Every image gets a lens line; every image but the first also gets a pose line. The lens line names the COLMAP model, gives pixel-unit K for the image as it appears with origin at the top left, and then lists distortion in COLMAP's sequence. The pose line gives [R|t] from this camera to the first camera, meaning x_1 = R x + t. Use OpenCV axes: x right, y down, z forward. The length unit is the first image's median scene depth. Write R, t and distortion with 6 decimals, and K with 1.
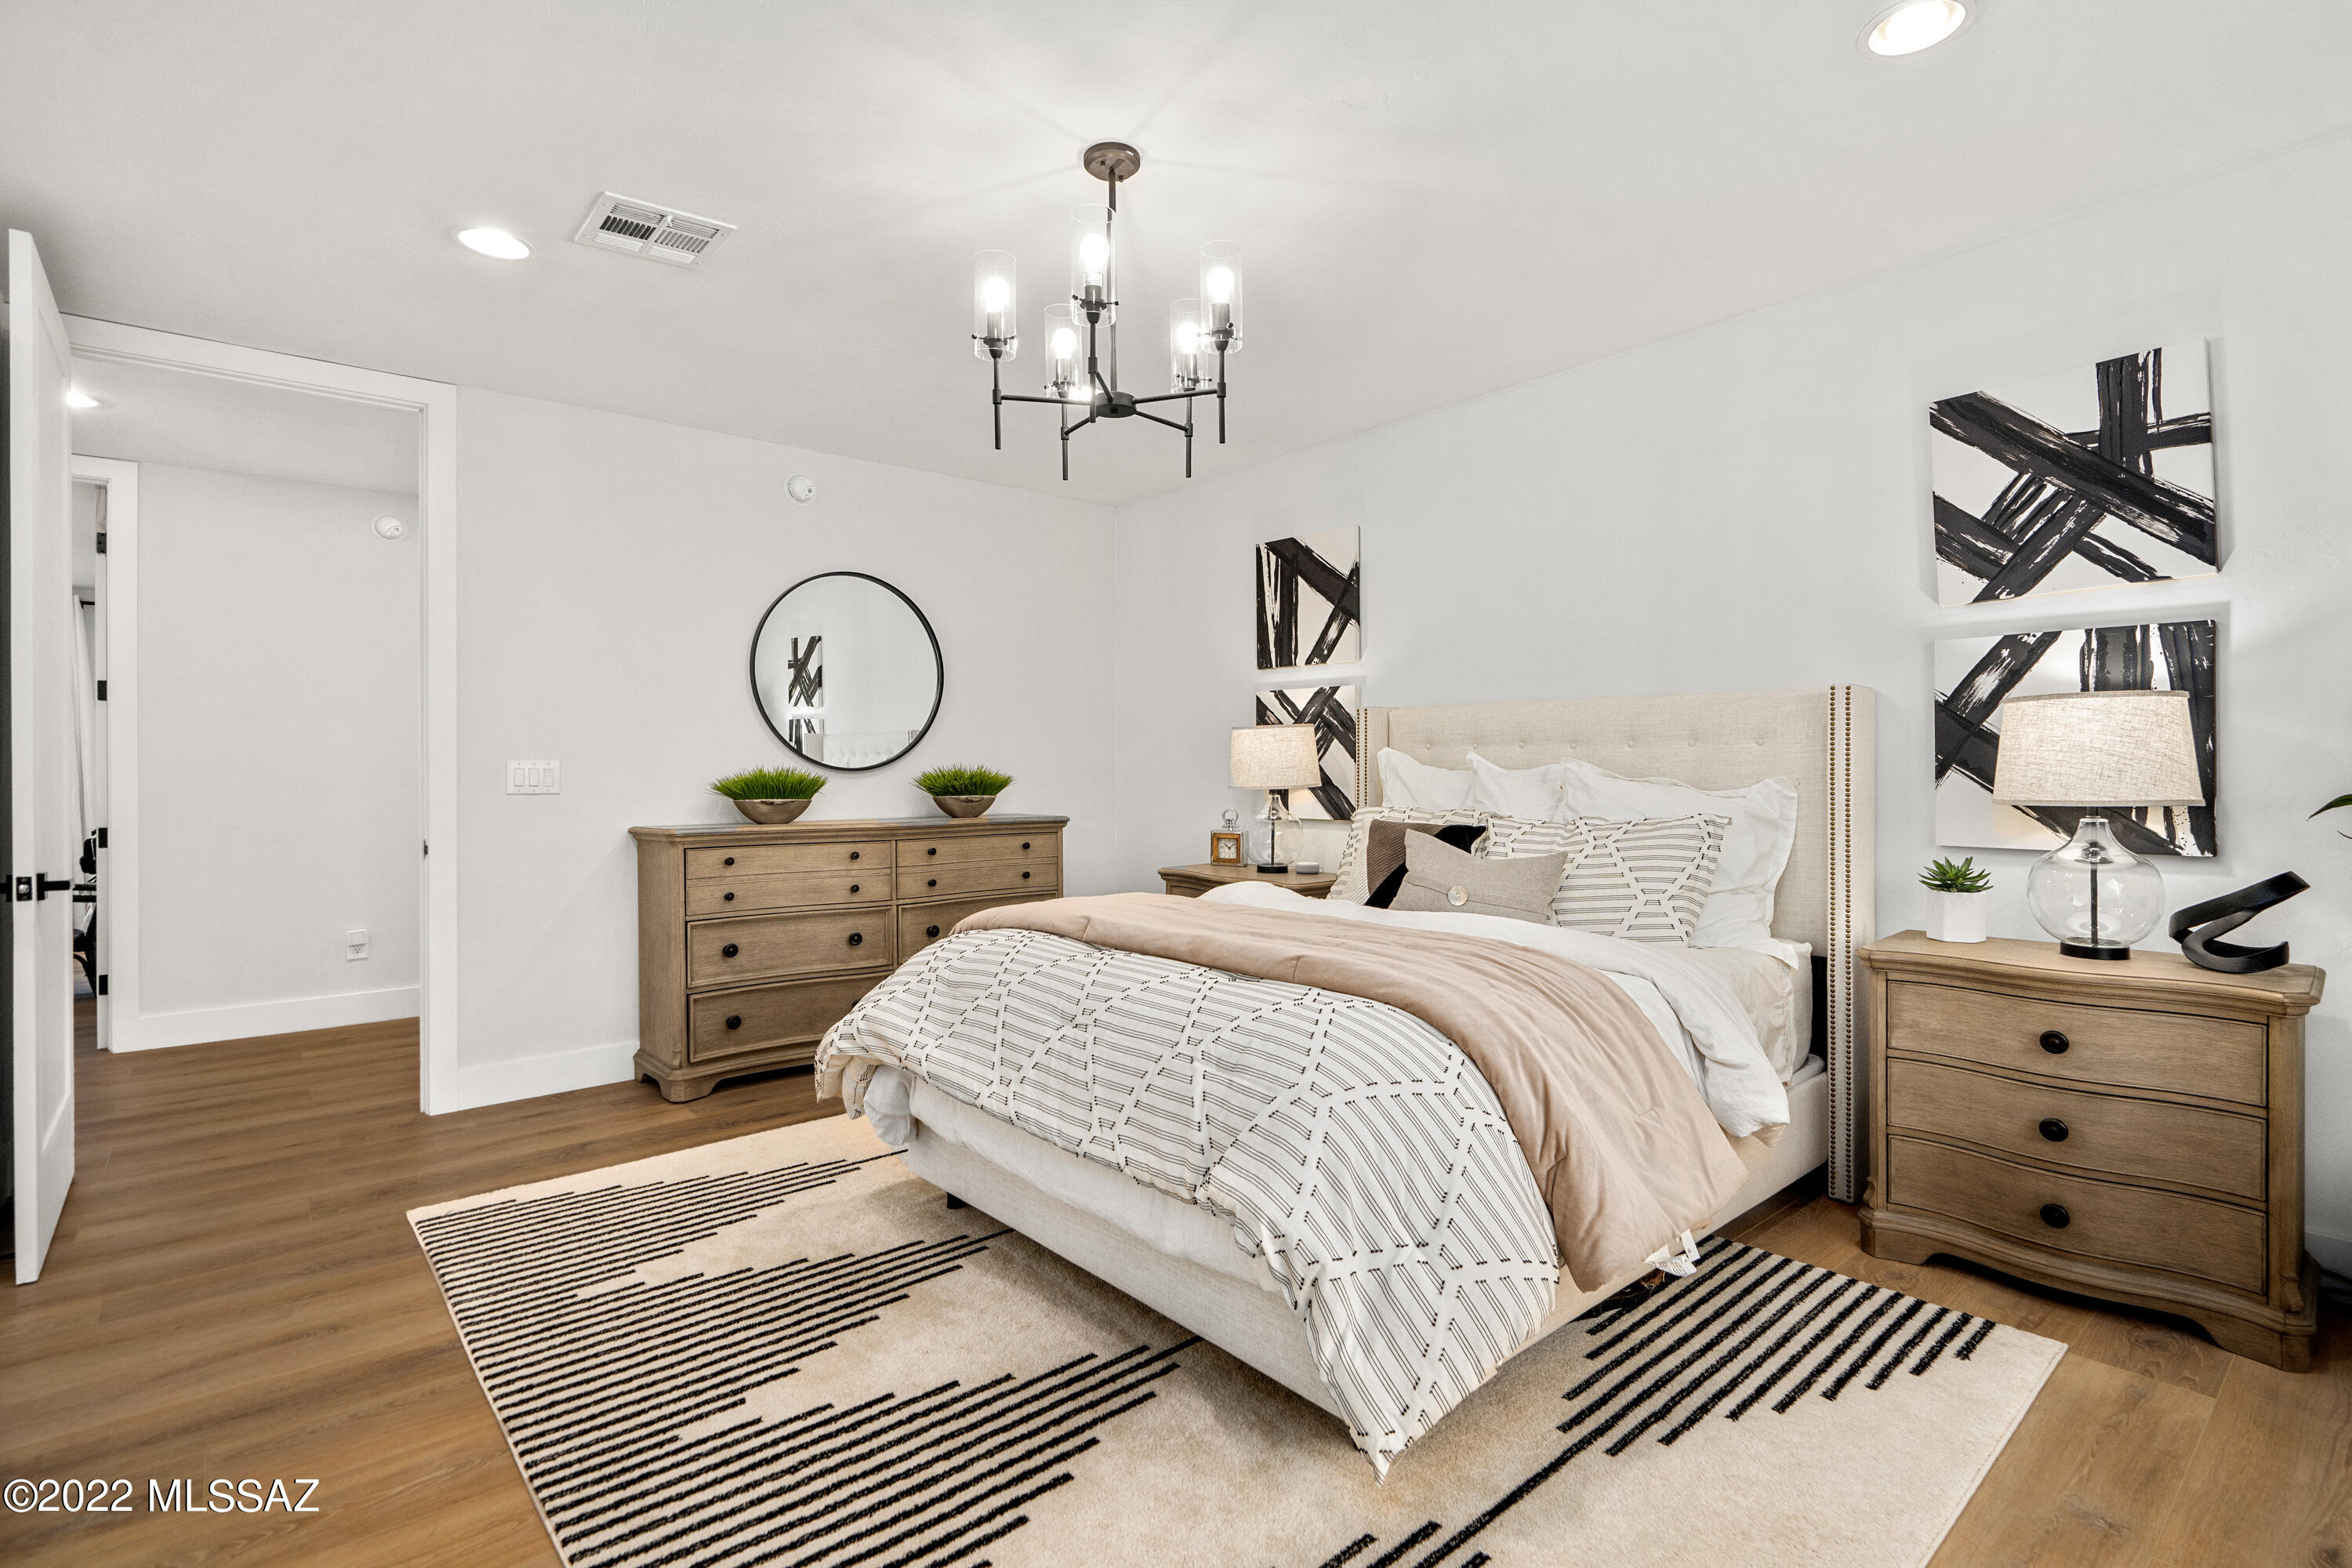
lens RADIAL K [[1061.0, 0, 1142.4], [0, 1061.0, 767.2], [0, 0, 1]] dist [-0.006356, -0.000476]
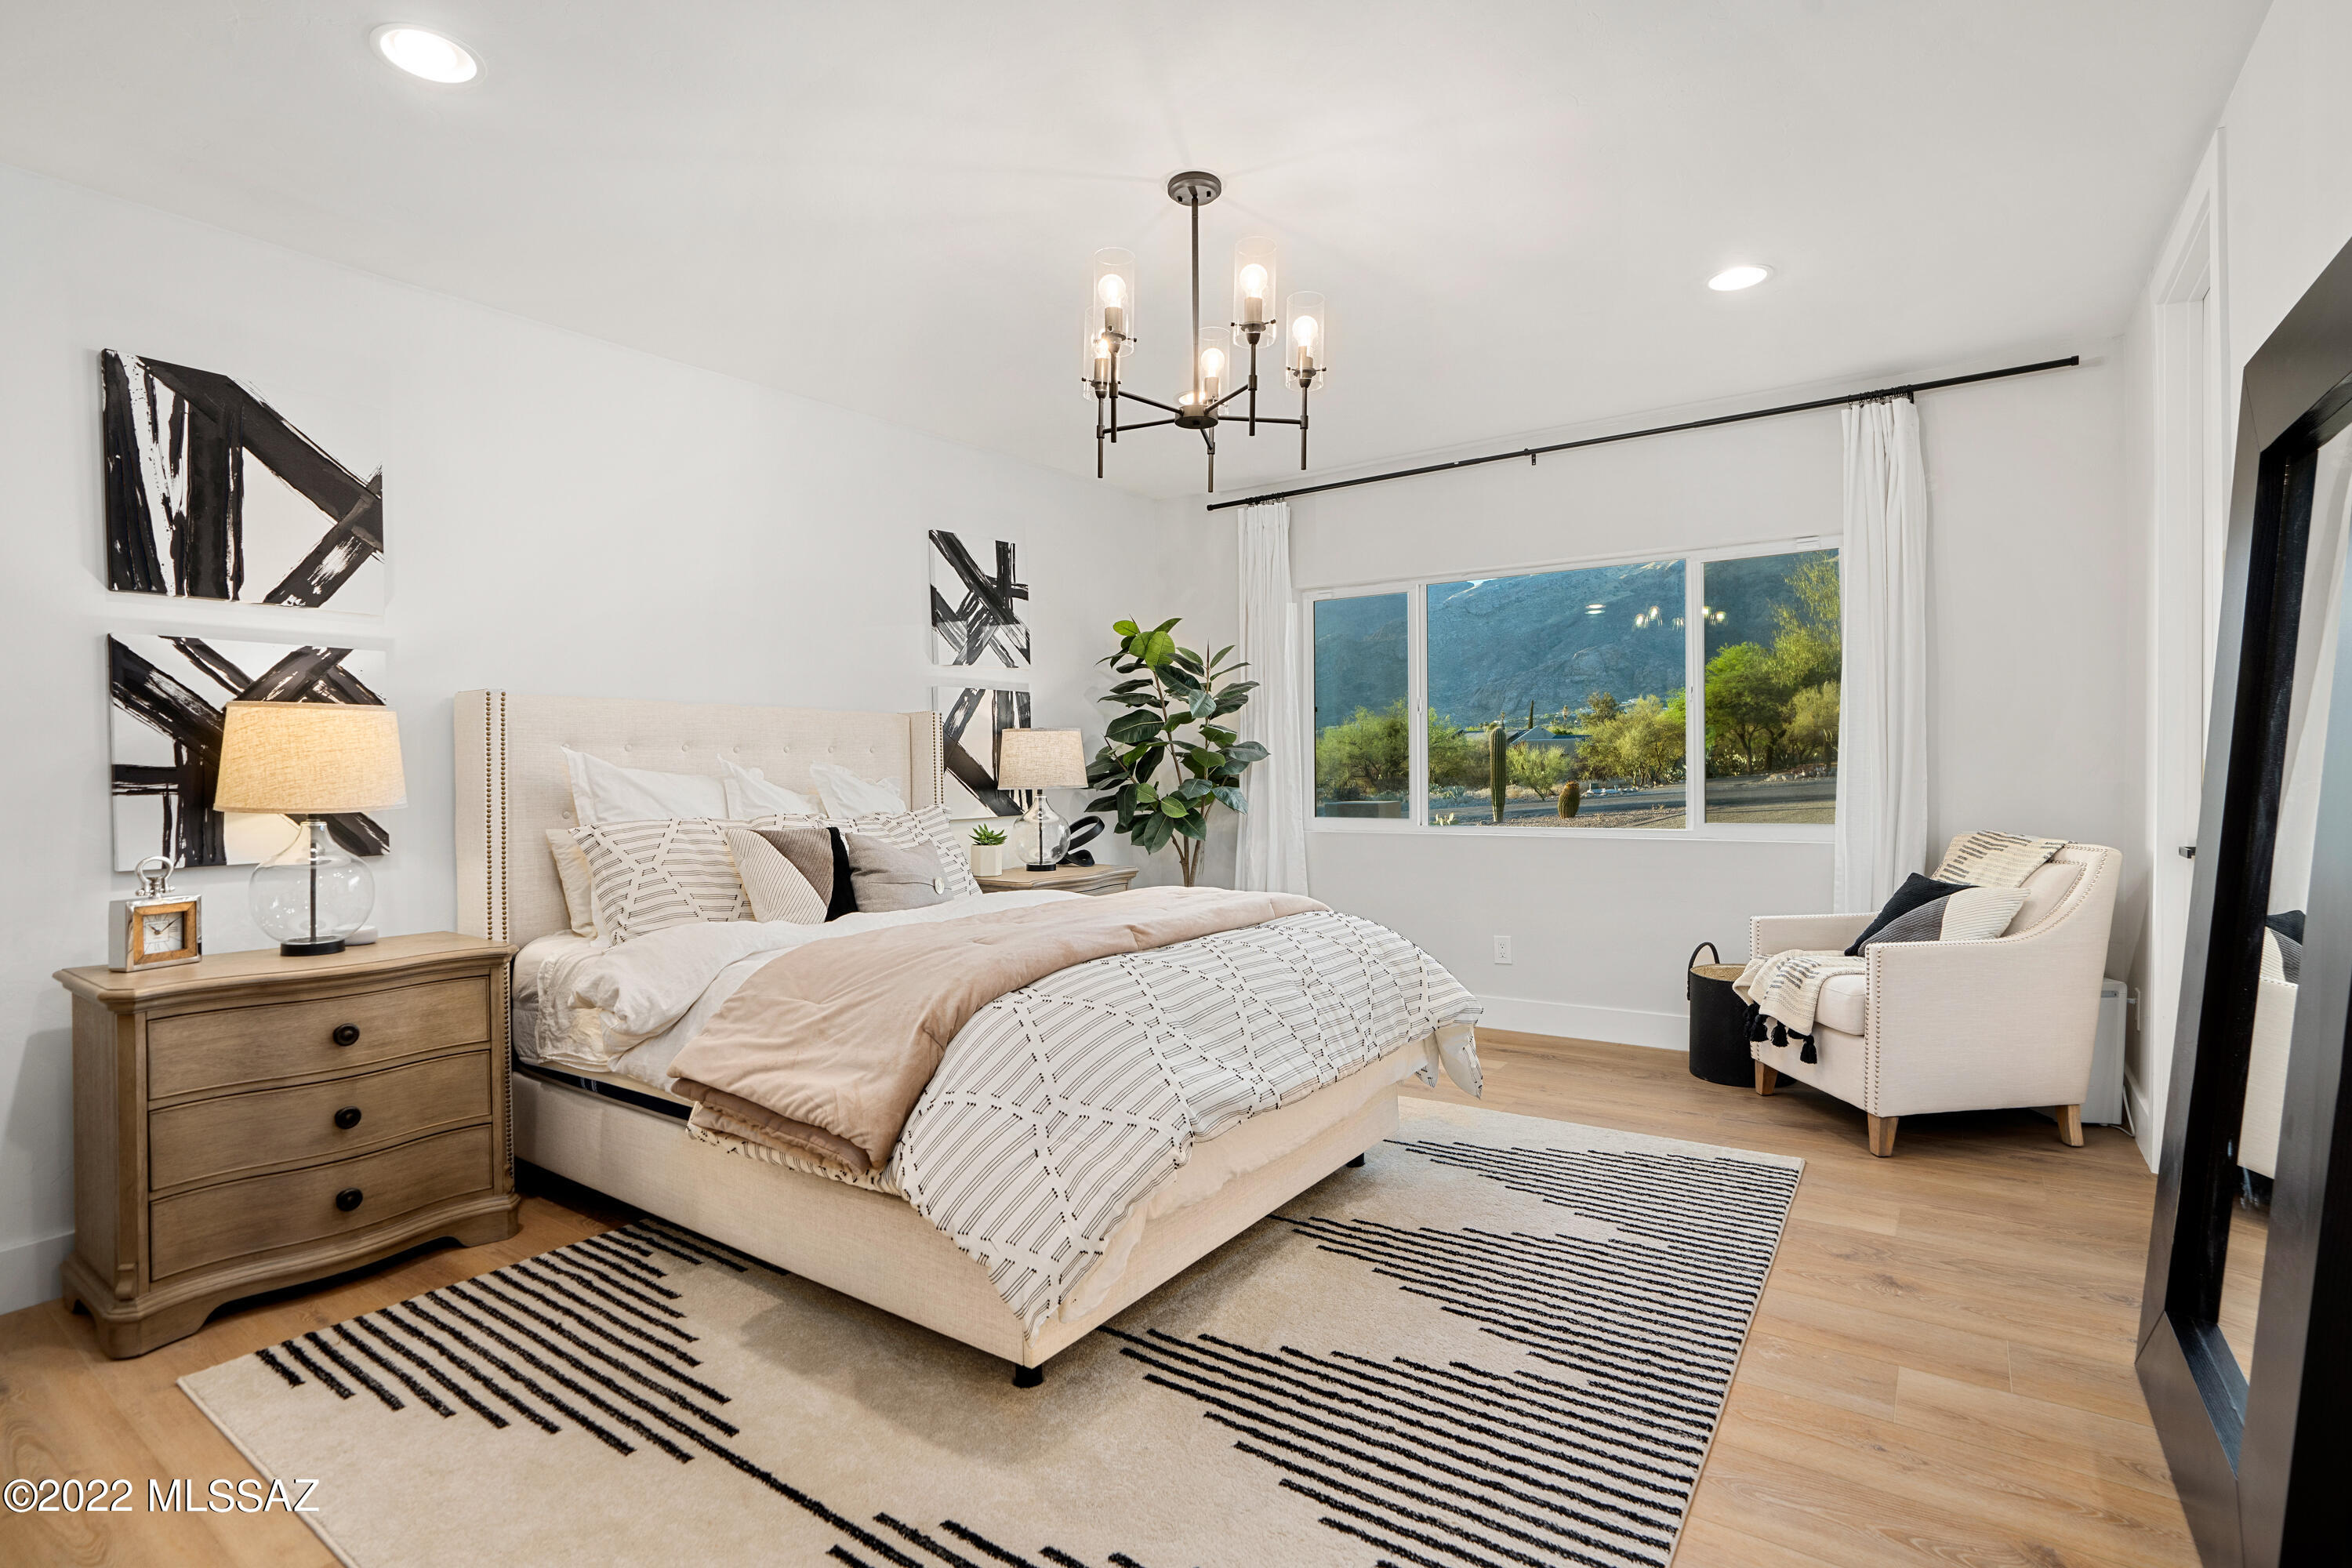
lens RADIAL K [[1061.0, 0, 1209.9], [0, 1061.0, 780.0], [0, 0, 1]] dist [-0.006356, -0.000476]
pose [[-0.222987, -0.012888, 0.974736, -0.551352], [0.008148, 0.999853, 0.015084, -0.002854], [-0.974787, 0.011306, -0.222849, 0.633737]]
